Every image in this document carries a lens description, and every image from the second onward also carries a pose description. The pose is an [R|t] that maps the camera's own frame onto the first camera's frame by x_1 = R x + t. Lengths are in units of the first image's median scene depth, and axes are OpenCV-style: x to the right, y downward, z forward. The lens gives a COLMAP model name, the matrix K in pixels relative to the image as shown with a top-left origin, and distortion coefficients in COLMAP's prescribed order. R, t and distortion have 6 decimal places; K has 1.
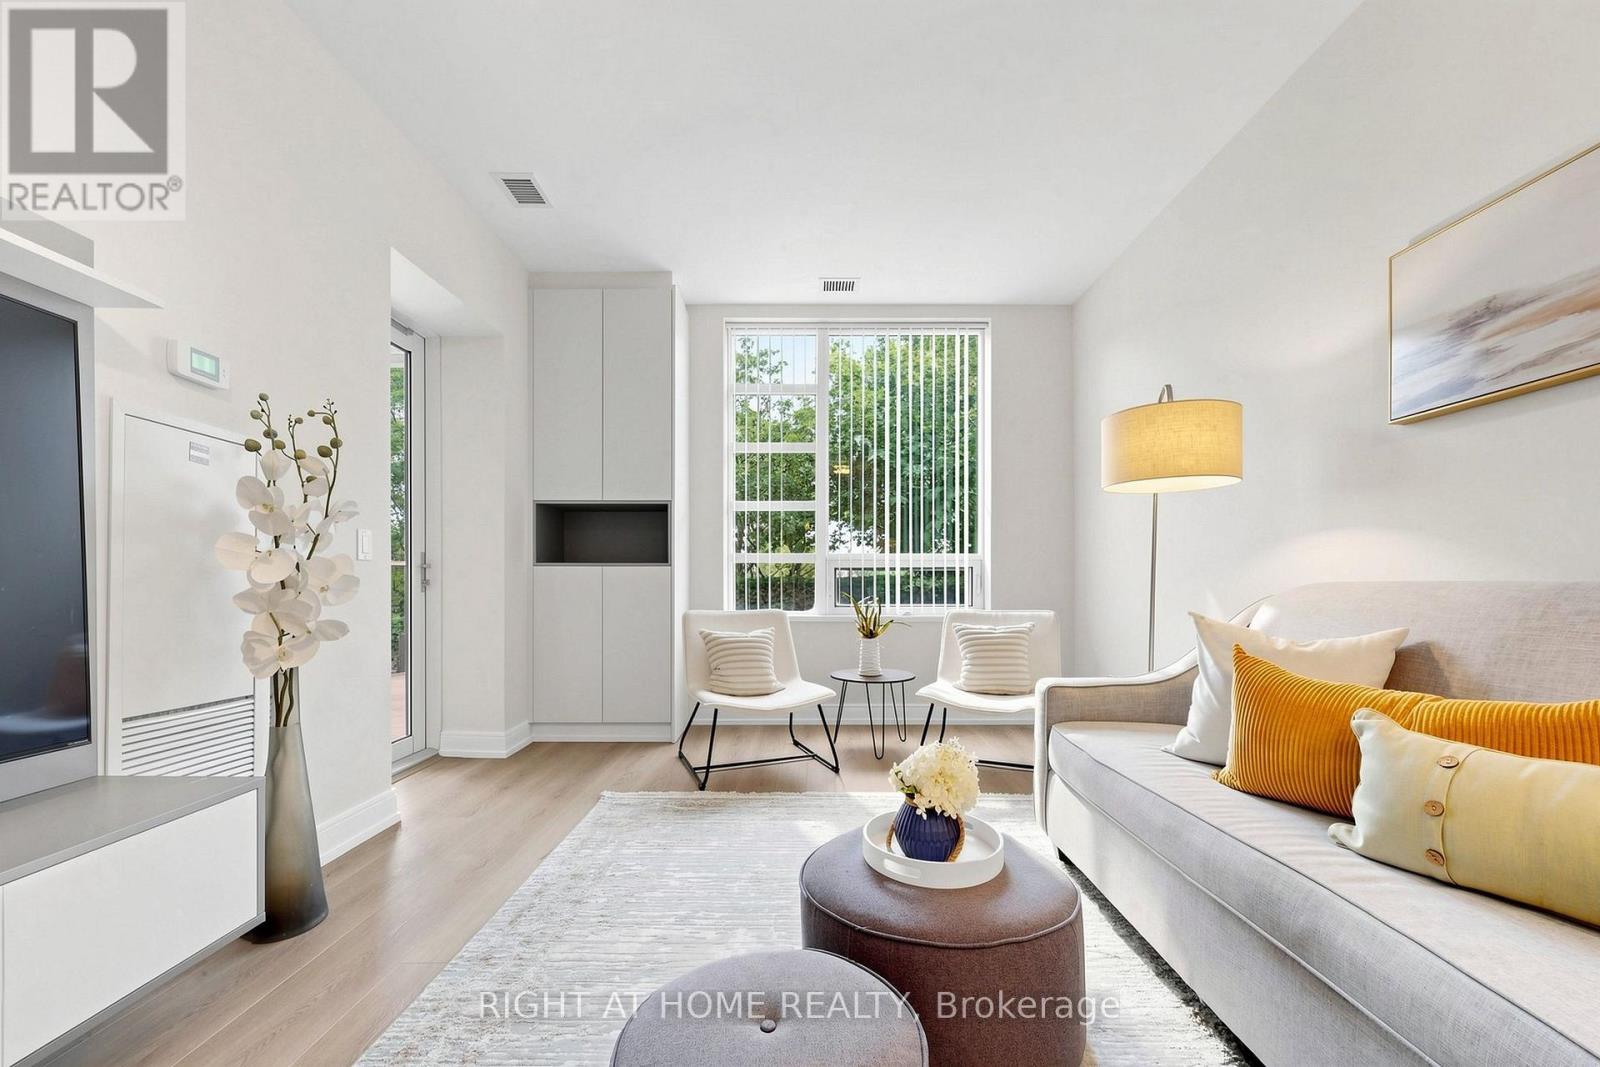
lens RADIAL K [[614.5, 0, 793.6], [0, 614.5, 584.3], [0, 0, 1]] dist [-0.001531, -0.000212]
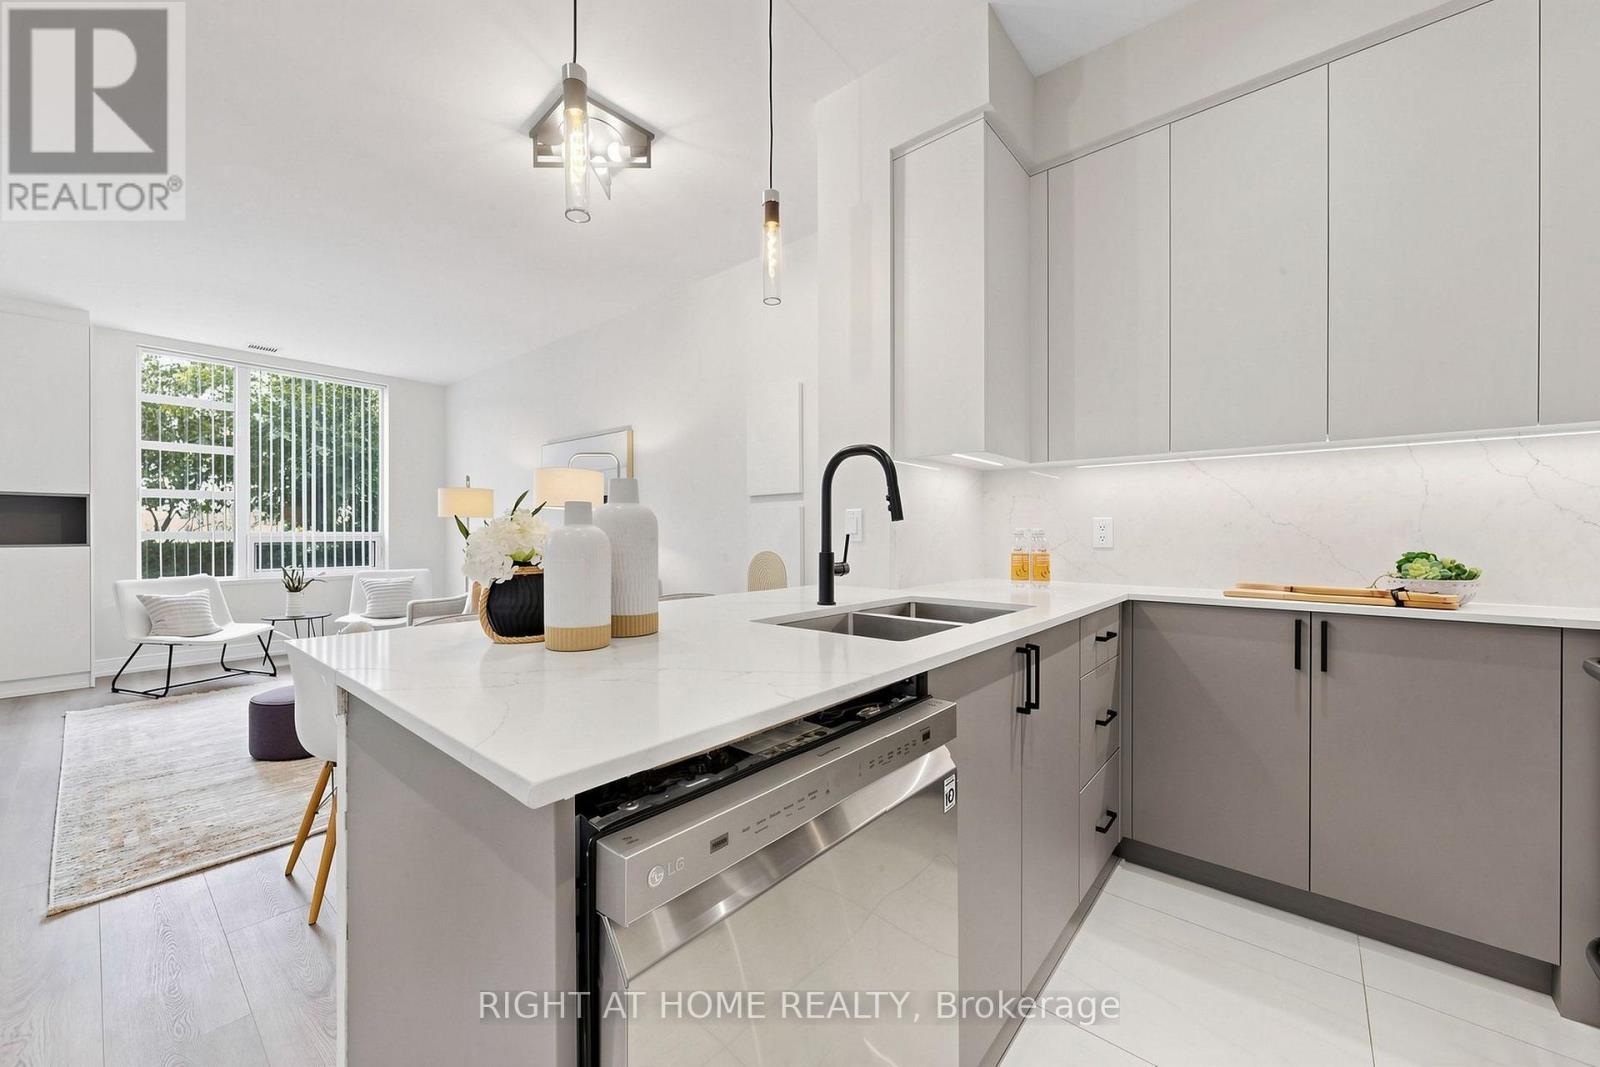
lens RADIAL K [[594.6, 0, 793.6], [0, 594.6, 538.2], [0, 0, 1]] dist [0.000164, -0.000033]
pose [[0.628989, -0.004272, 0.777403, -0.251512], [0.000604, 0.999987, 0.005007, -0.052456], [-0.777414, -0.002680, 0.628983, -0.912050]]
